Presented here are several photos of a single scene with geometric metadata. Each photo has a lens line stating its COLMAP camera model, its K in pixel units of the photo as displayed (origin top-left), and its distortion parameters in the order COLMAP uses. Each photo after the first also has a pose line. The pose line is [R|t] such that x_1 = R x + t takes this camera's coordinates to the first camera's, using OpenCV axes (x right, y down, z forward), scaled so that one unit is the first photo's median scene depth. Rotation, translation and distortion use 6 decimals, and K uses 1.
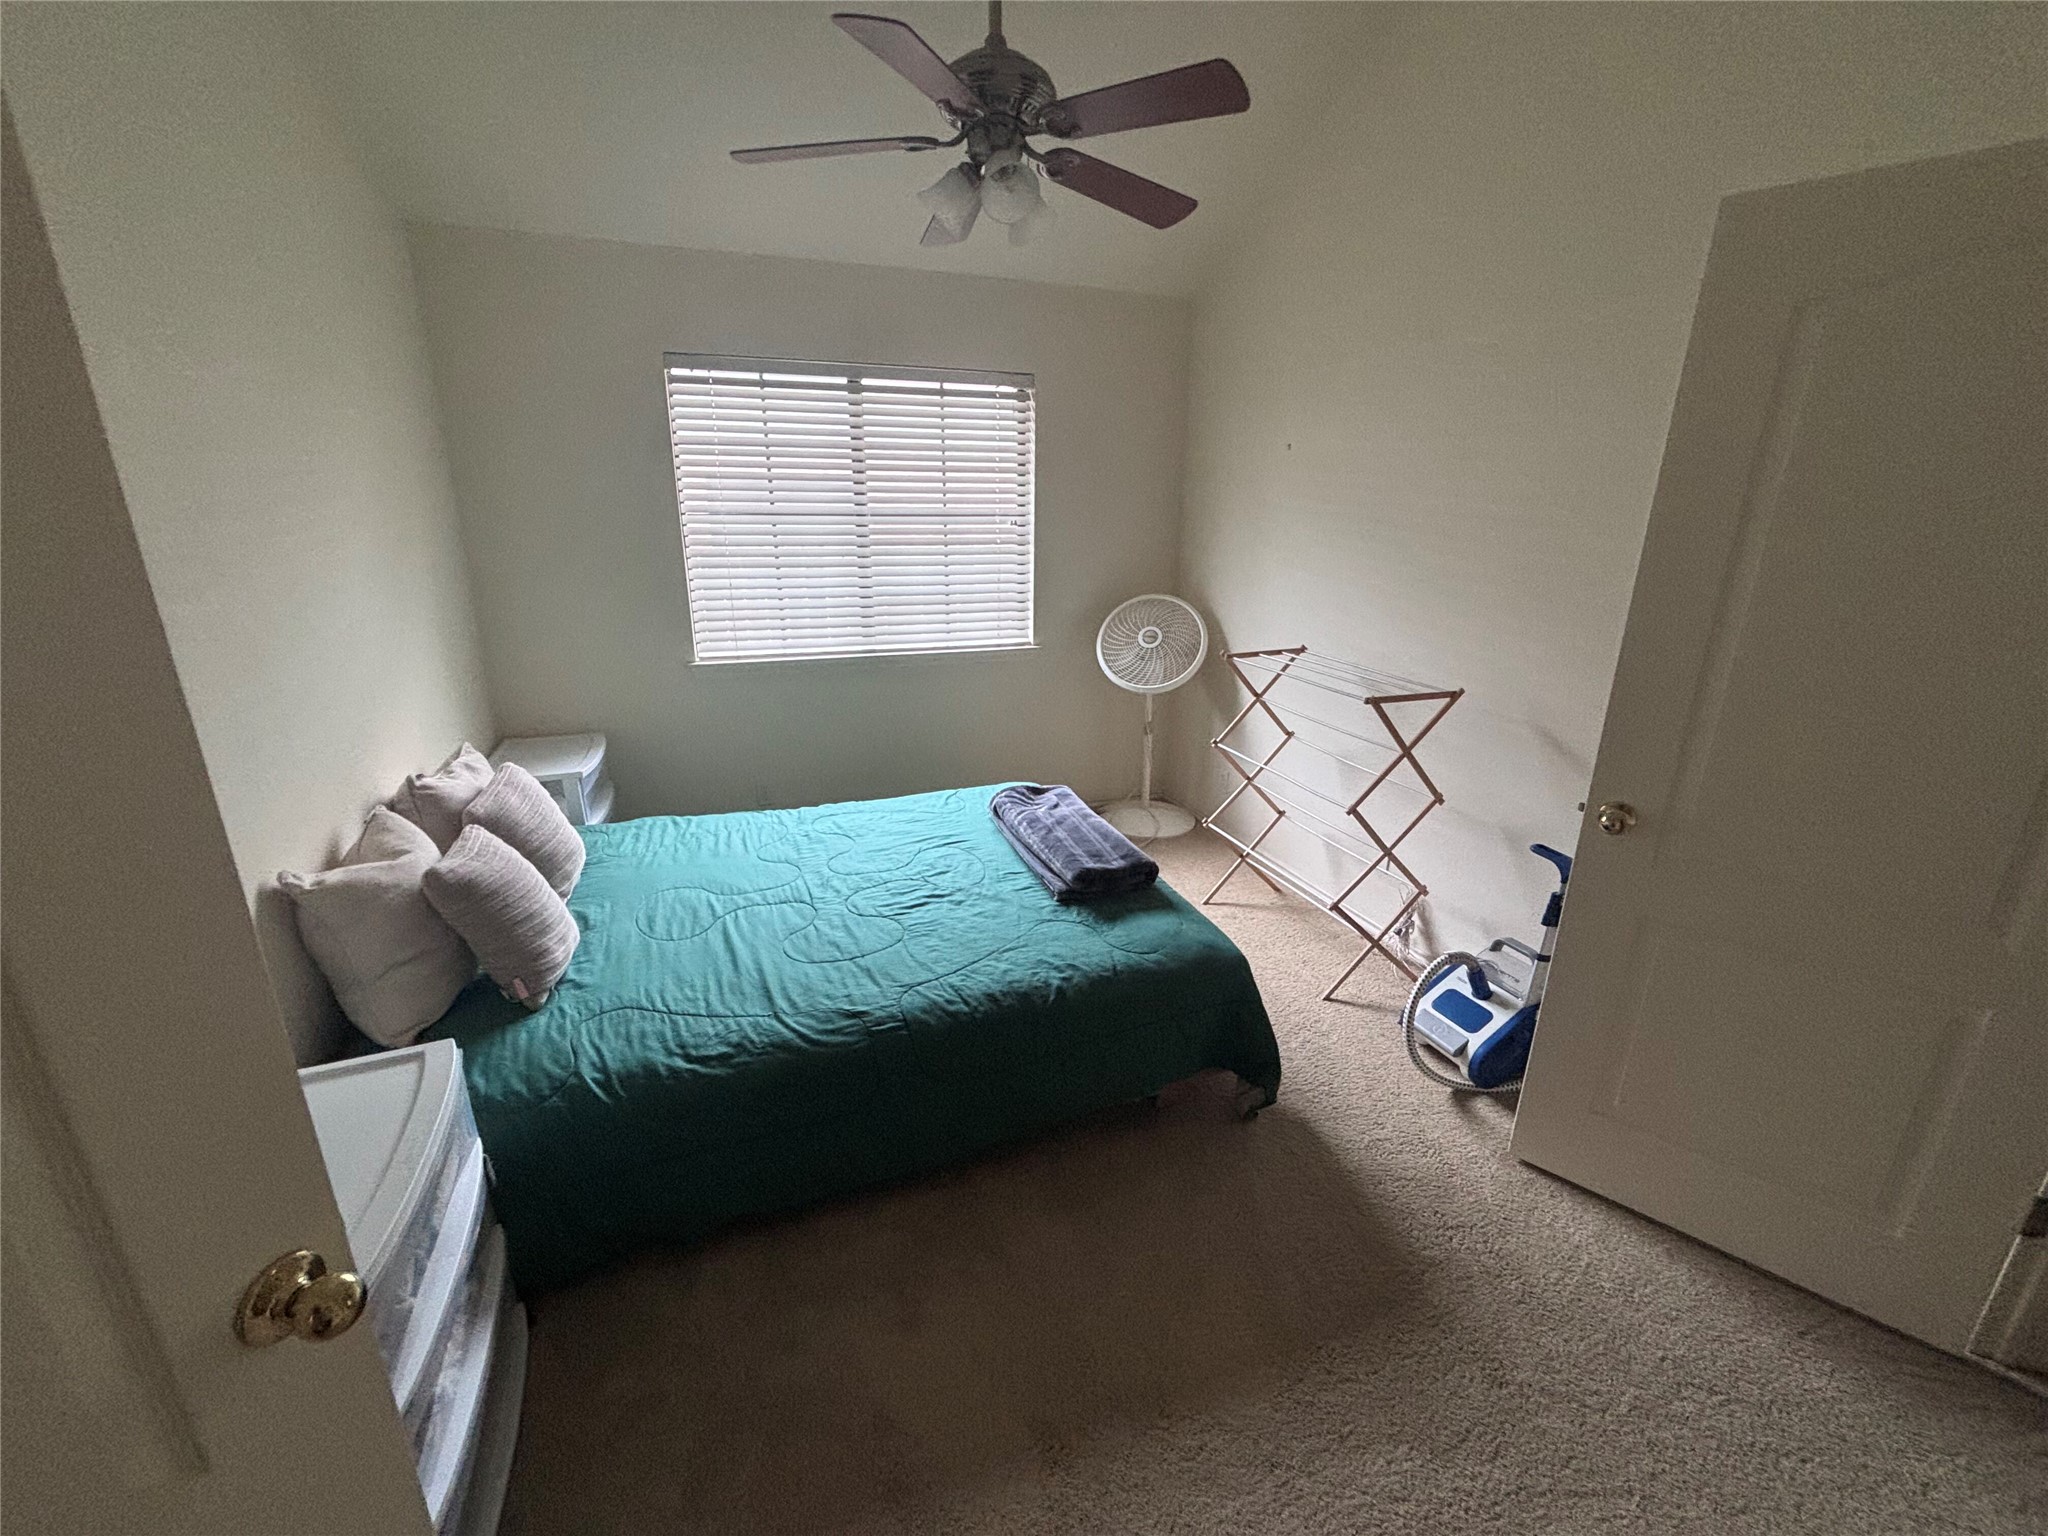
lens RADIAL K [[824.7, 0, 1028.4], [0, 824.7, 777.9], [0, 0, 1]] dist [0.001404, -0.011932]
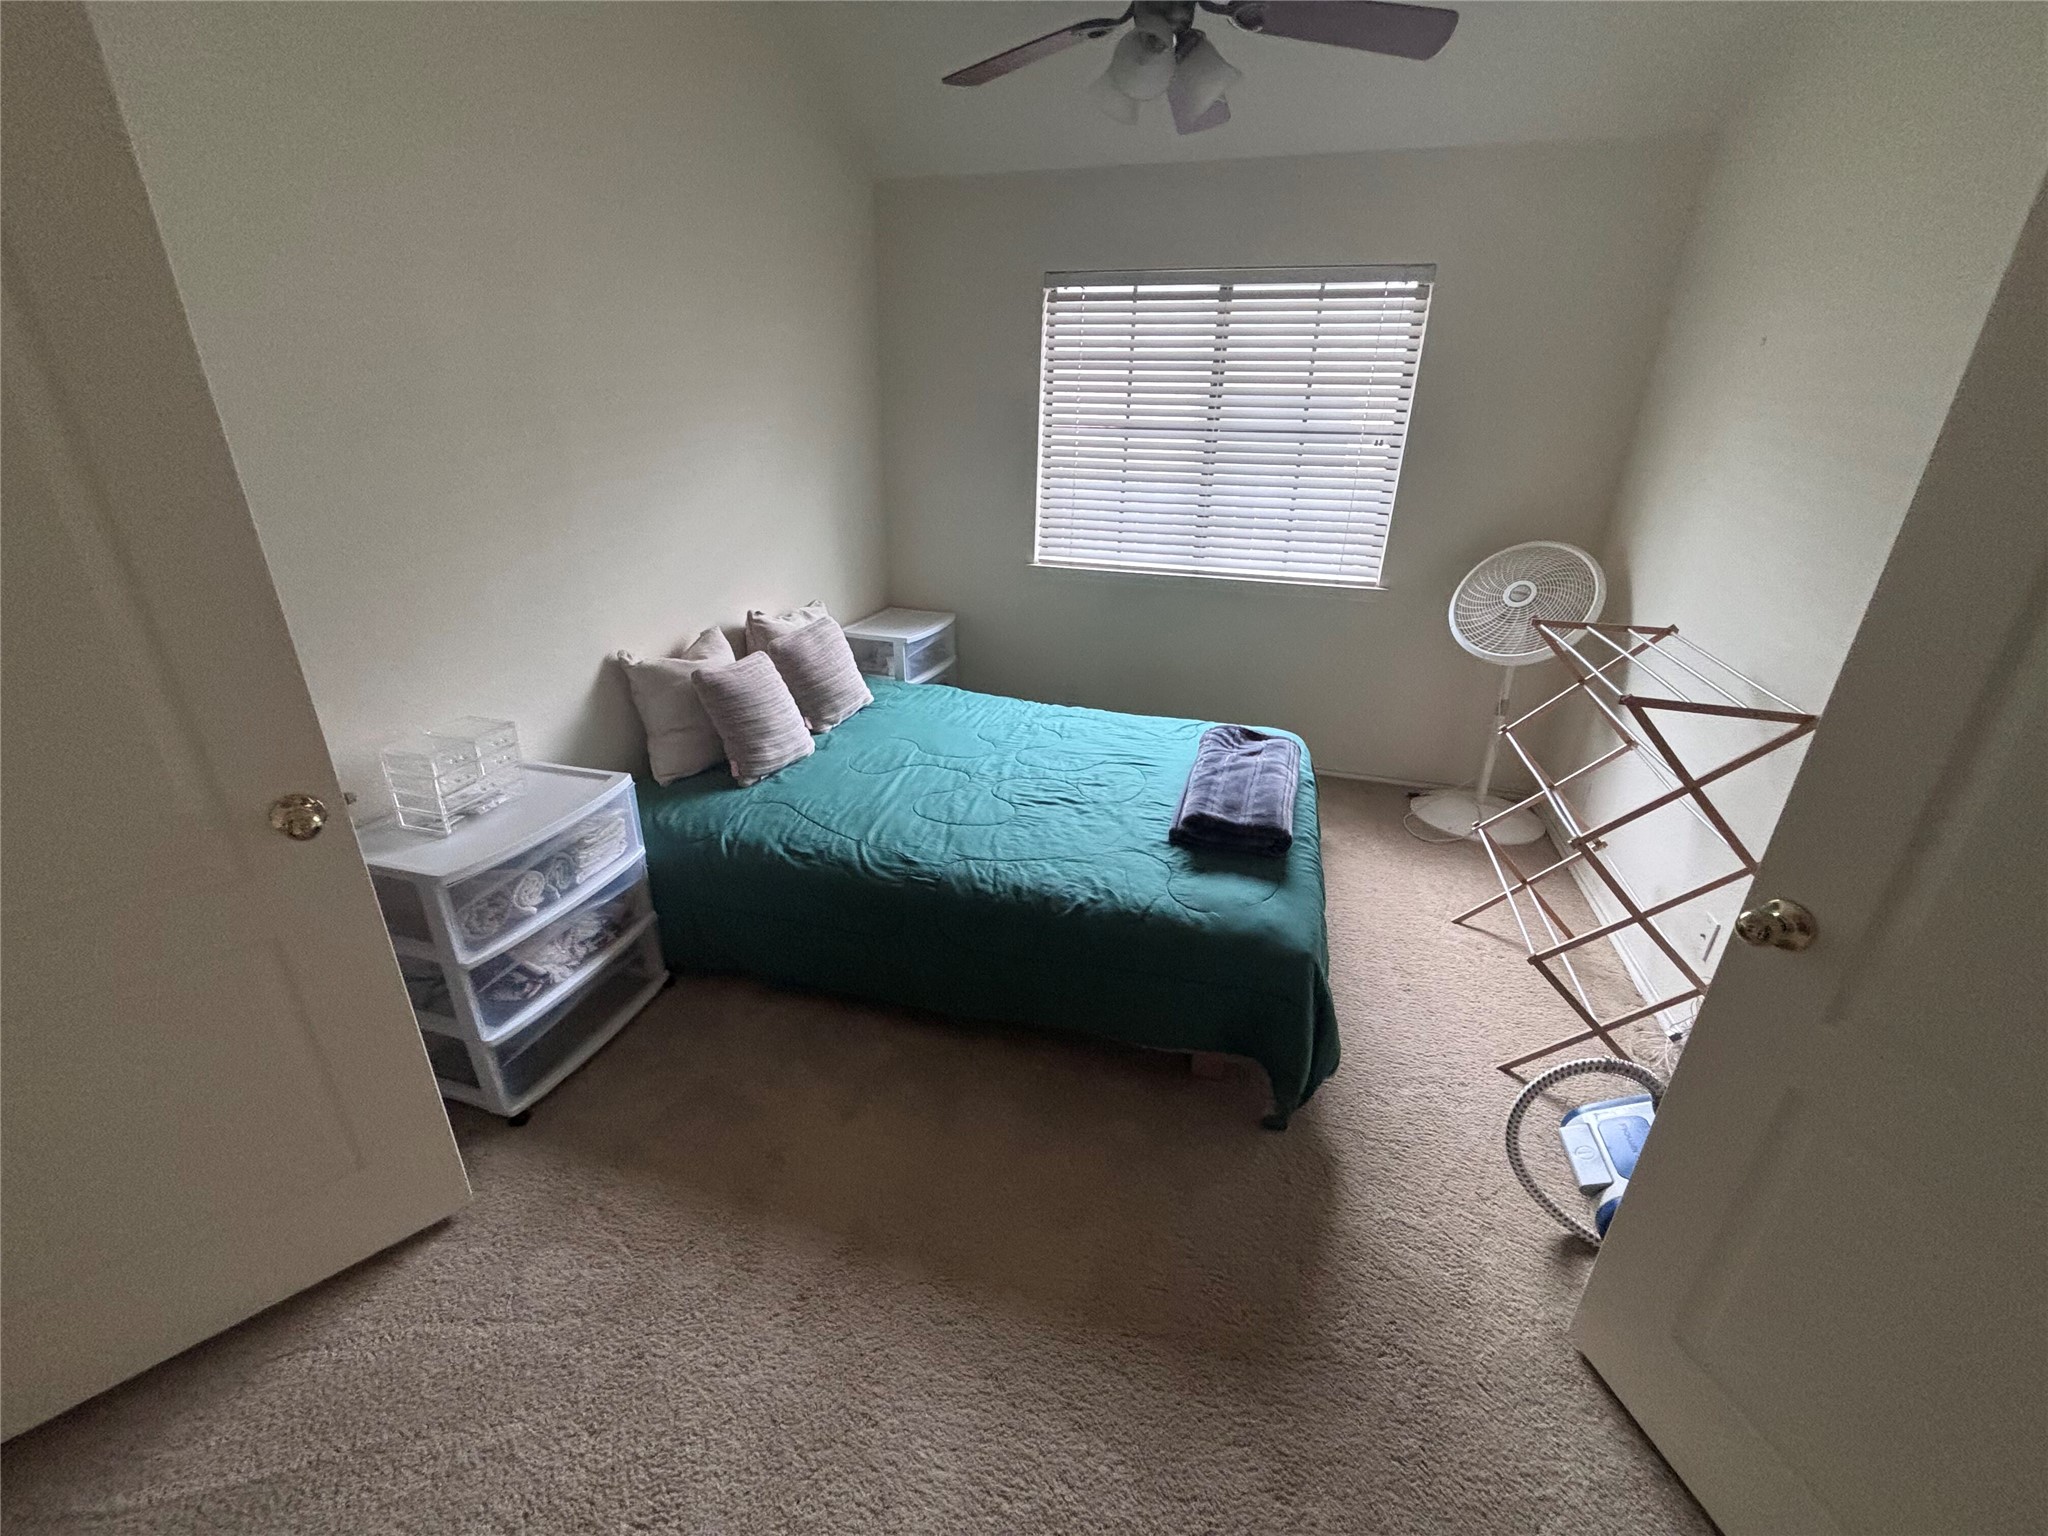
lens RADIAL K [[843.2, 0, 1018.5], [0, 843.2, 772.3], [0, 0, 1]] dist [0.000524, -0.021797]
pose [[0.786761, 0.246104, -0.566074, 0.400207], [-0.206510, 0.969179, 0.134336, -0.019536], [0.581688, 0.011210, 0.813335, 0.089212]]
